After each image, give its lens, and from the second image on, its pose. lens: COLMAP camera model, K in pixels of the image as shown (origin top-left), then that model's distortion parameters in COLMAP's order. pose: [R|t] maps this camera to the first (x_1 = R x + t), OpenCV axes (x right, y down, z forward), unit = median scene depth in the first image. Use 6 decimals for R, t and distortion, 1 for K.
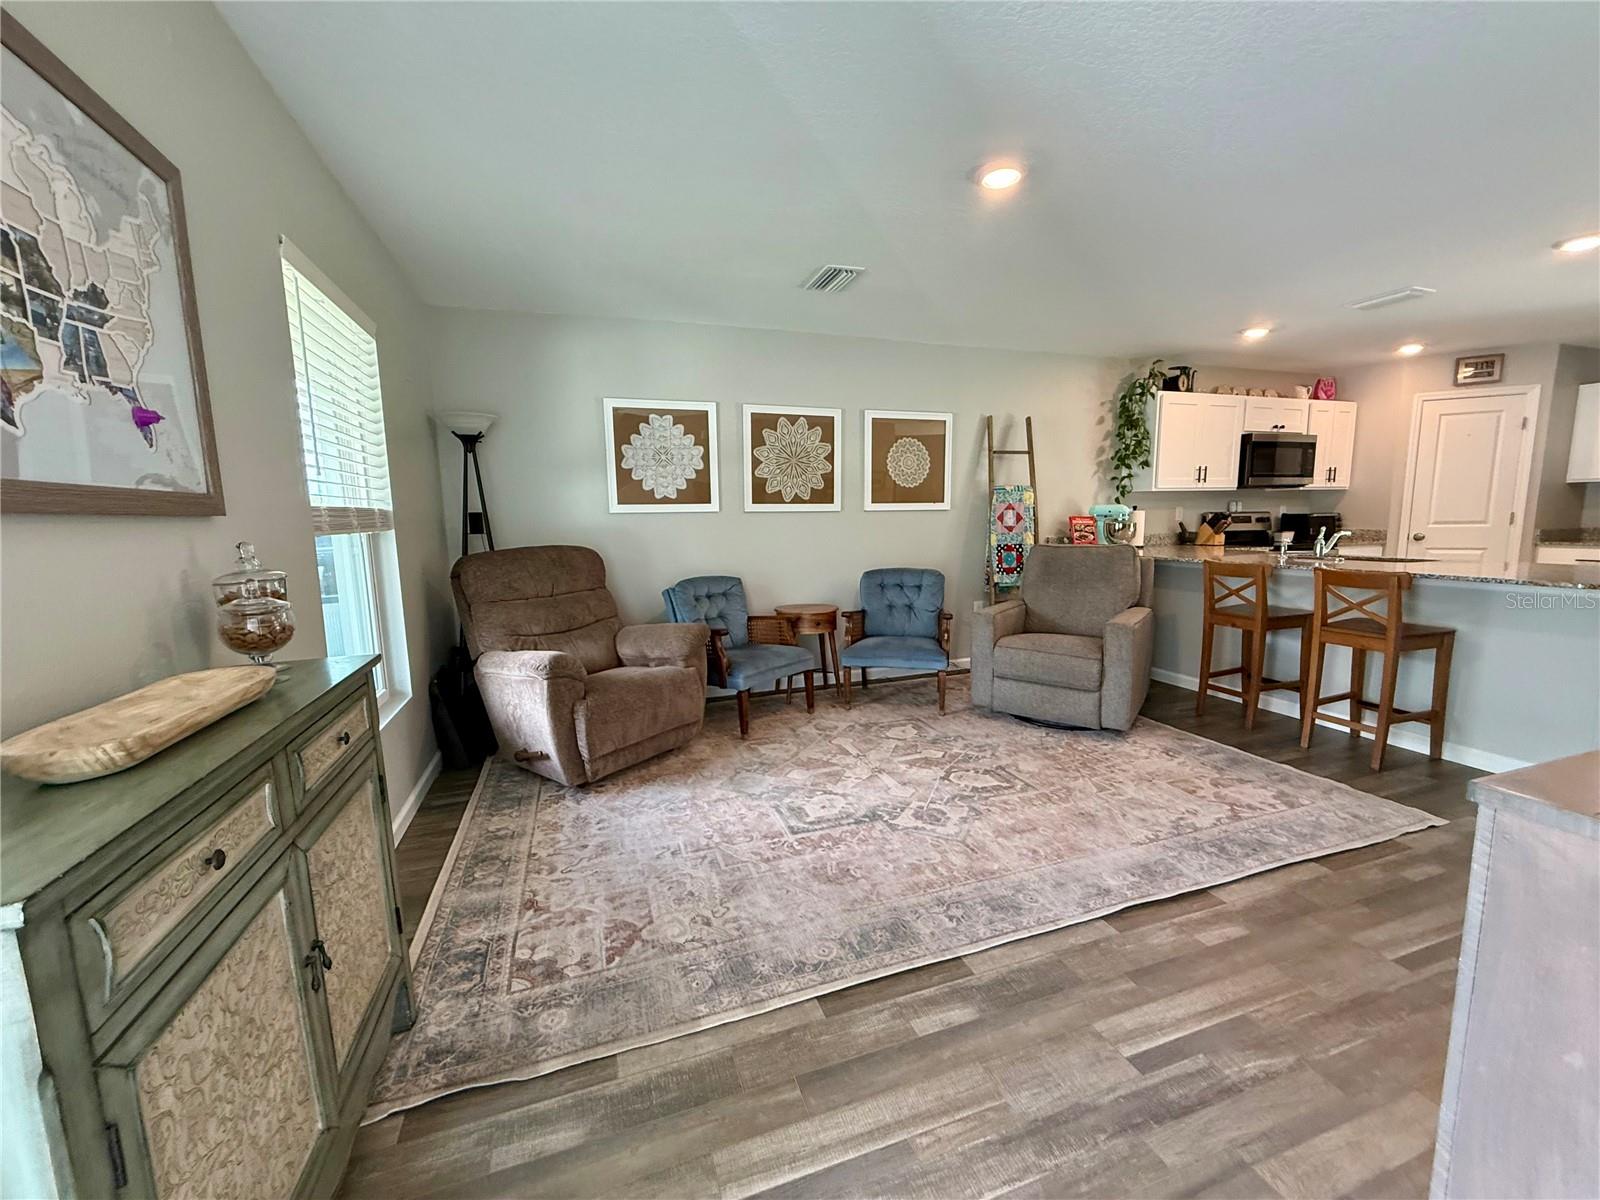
lens RADIAL K [[633.0, 0, 794.5], [0, 633.0, 600.9], [0, 0, 1]] dist [-0.001433, -0.000063]
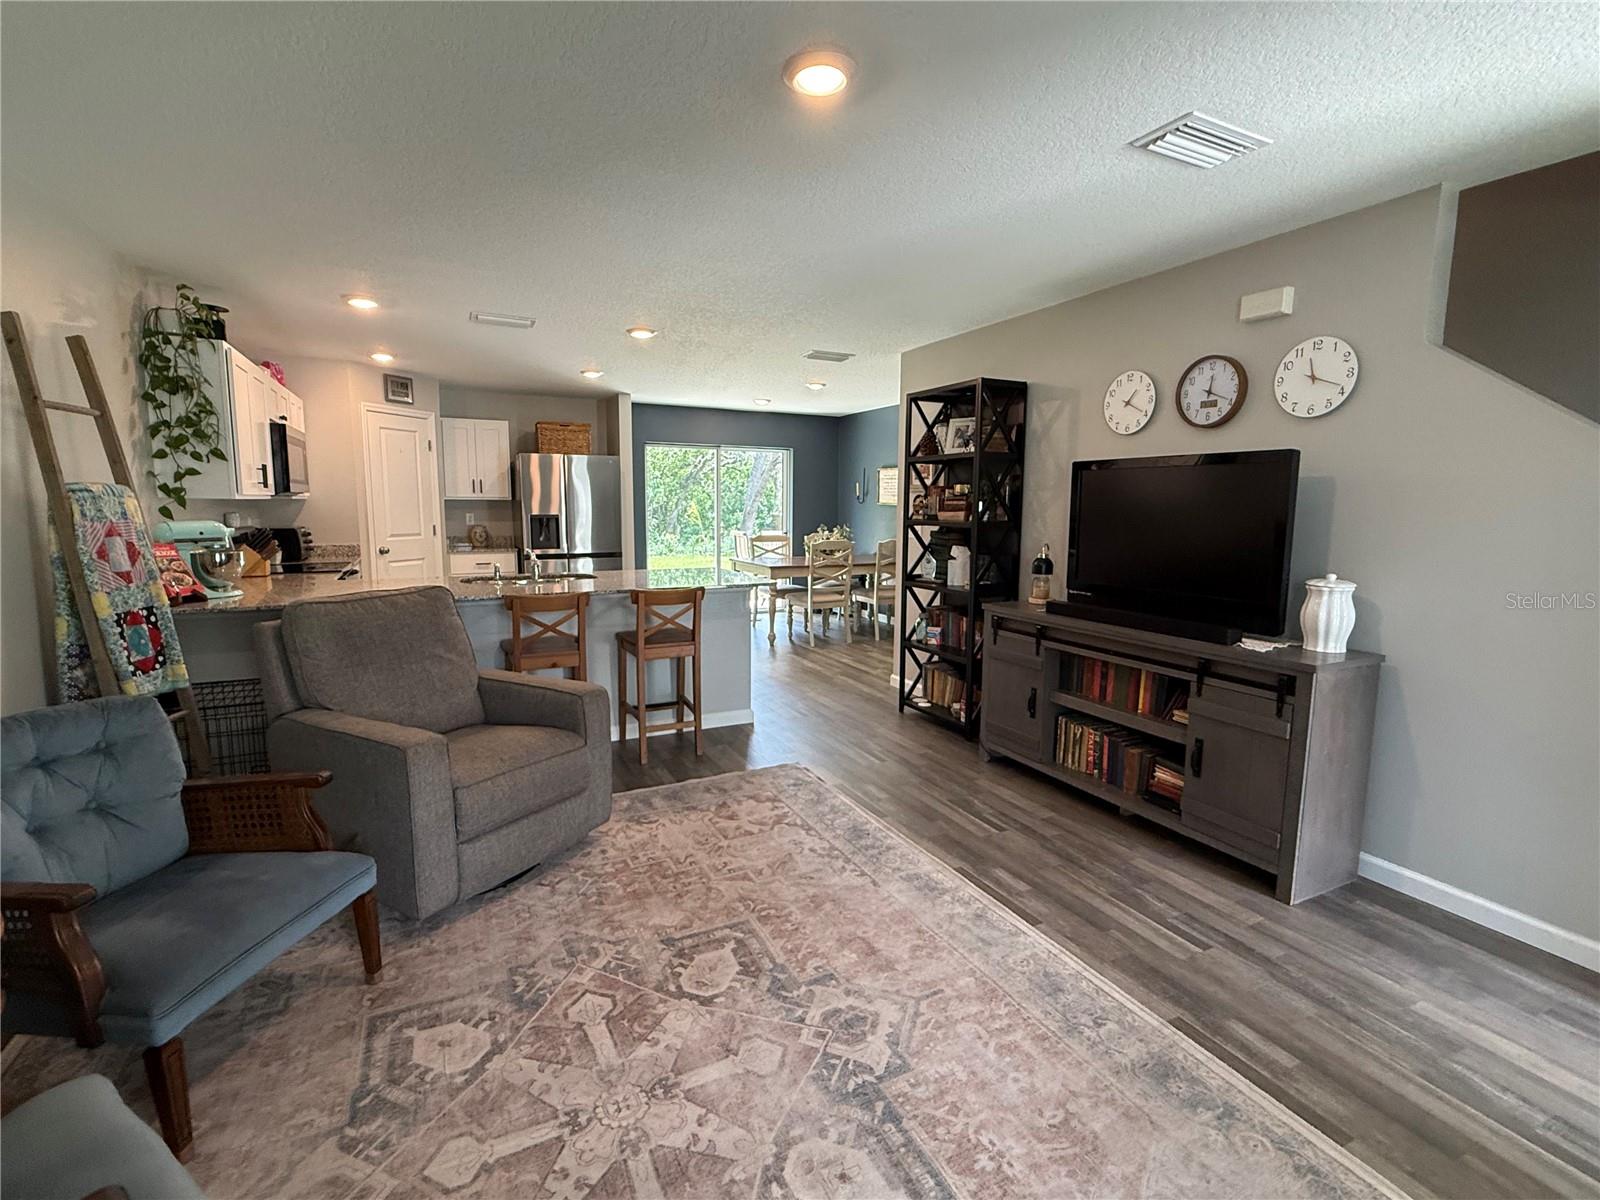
lens RADIAL K [[735.7, 0, 795.7], [0, 735.7, 604.8], [0, 0, 1]] dist [-0.002276, 0.000567]
pose [[-0.131925, -0.110357, 0.985098, -0.301648], [0.127312, 0.983667, 0.127246, -0.118779], [-0.983050, 0.142201, -0.115721, 0.692019]]
